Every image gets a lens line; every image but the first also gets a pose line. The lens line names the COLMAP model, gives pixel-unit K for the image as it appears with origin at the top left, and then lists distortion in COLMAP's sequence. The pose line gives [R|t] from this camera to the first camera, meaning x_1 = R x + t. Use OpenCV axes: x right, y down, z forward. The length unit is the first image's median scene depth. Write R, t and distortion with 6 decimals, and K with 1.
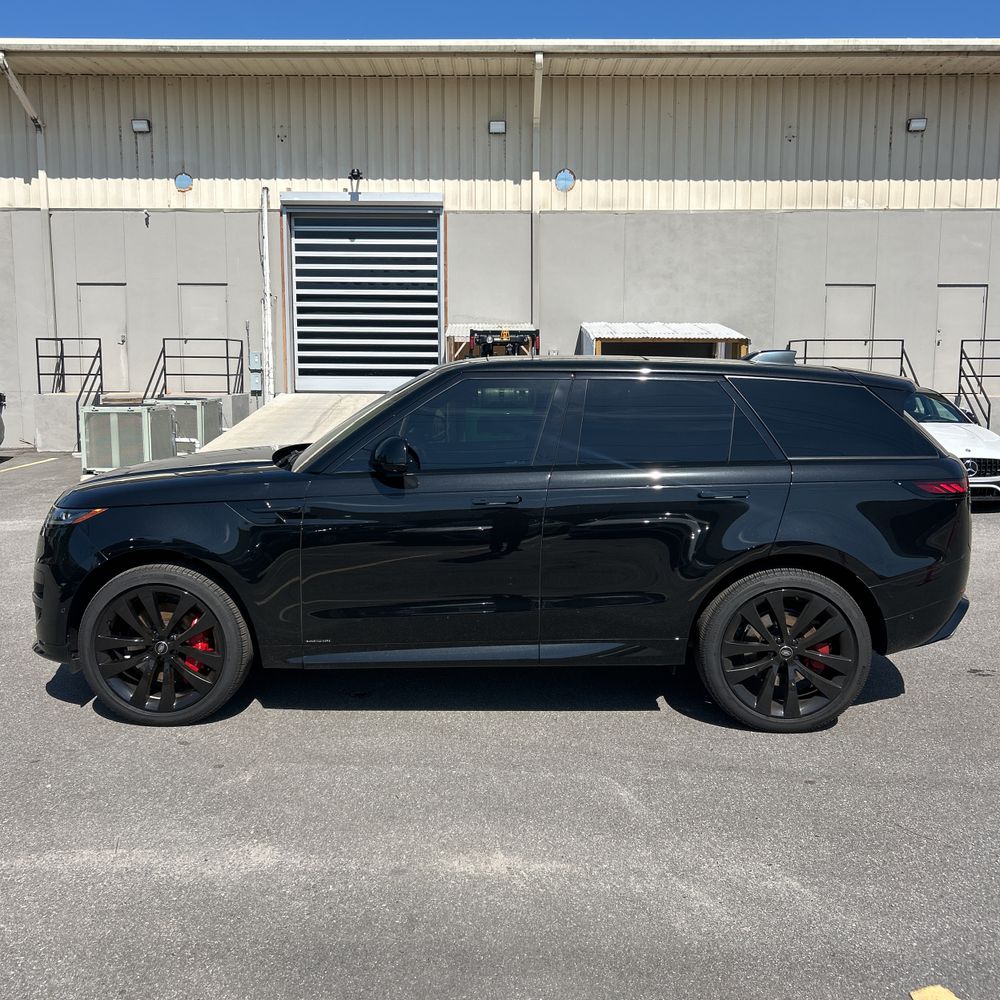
lens RADIAL K [[1016.0, 0, 496.8], [0, 1016.0, 498.9], [0, 0, 1]] dist [0.020370, 0.000000]
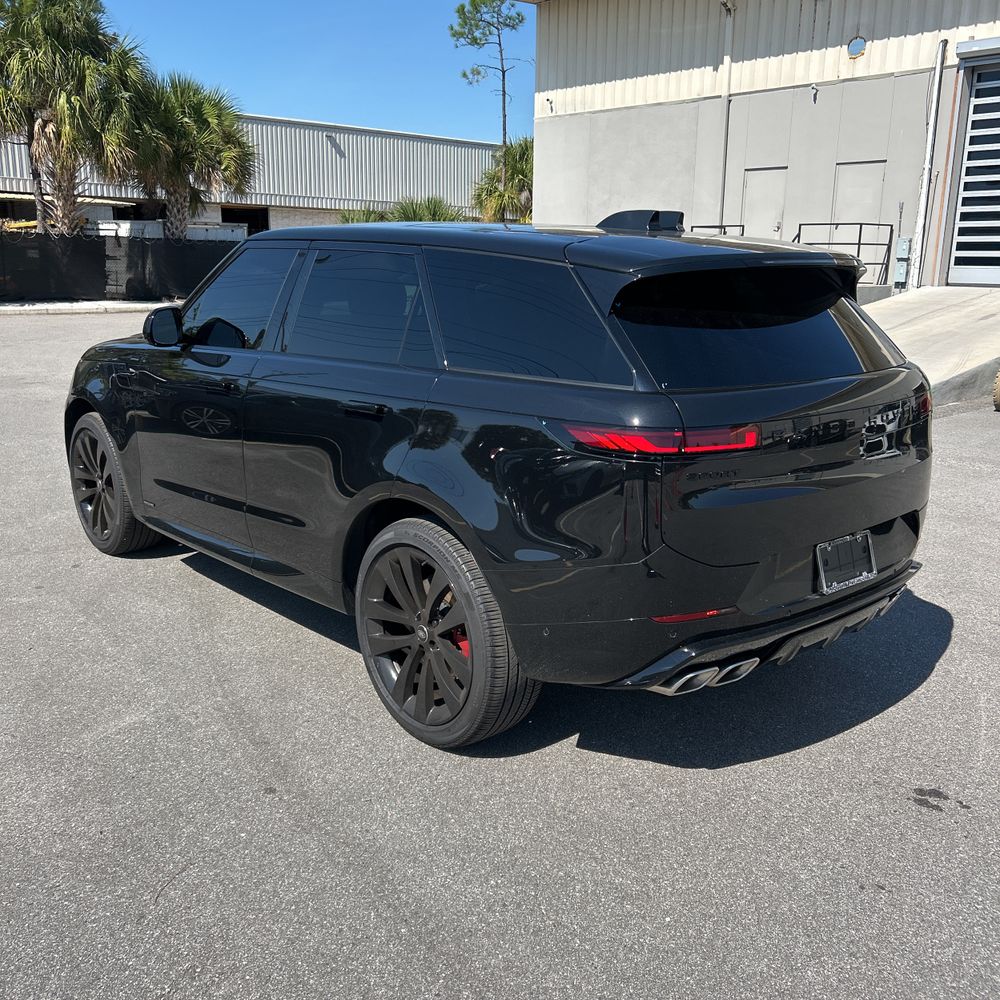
lens RADIAL K [[1016.0, 0, 502.1], [0, 1016.0, 500.4], [0, 0, 1]] dist [0.020370, 0.000000]
pose [[0.676062, 0.179533, -0.714638, 0.204879], [-0.105181, 0.983445, 0.147559, -0.014206], [0.729299, -0.024592, 0.683753, 0.135477]]
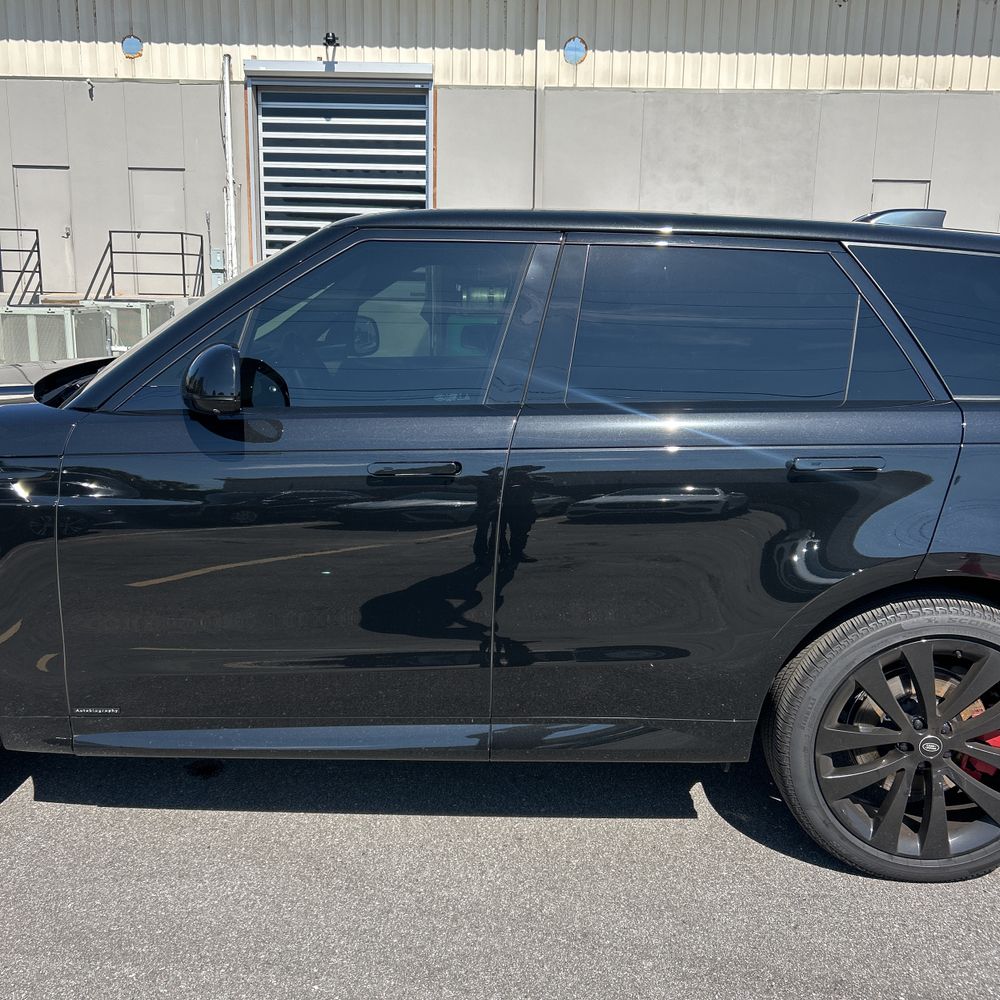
lens RADIAL K [[1016.0, 0, 491.5], [0, 1016.0, 496.7], [0, 0, 1]] dist [0.020370, 0.000000]
pose [[0.999801, 0.017509, -0.009523, 0.011305], [-0.016680, 0.996572, 0.081030, -0.006745], [0.010909, -0.080855, 0.996666, 0.111888]]
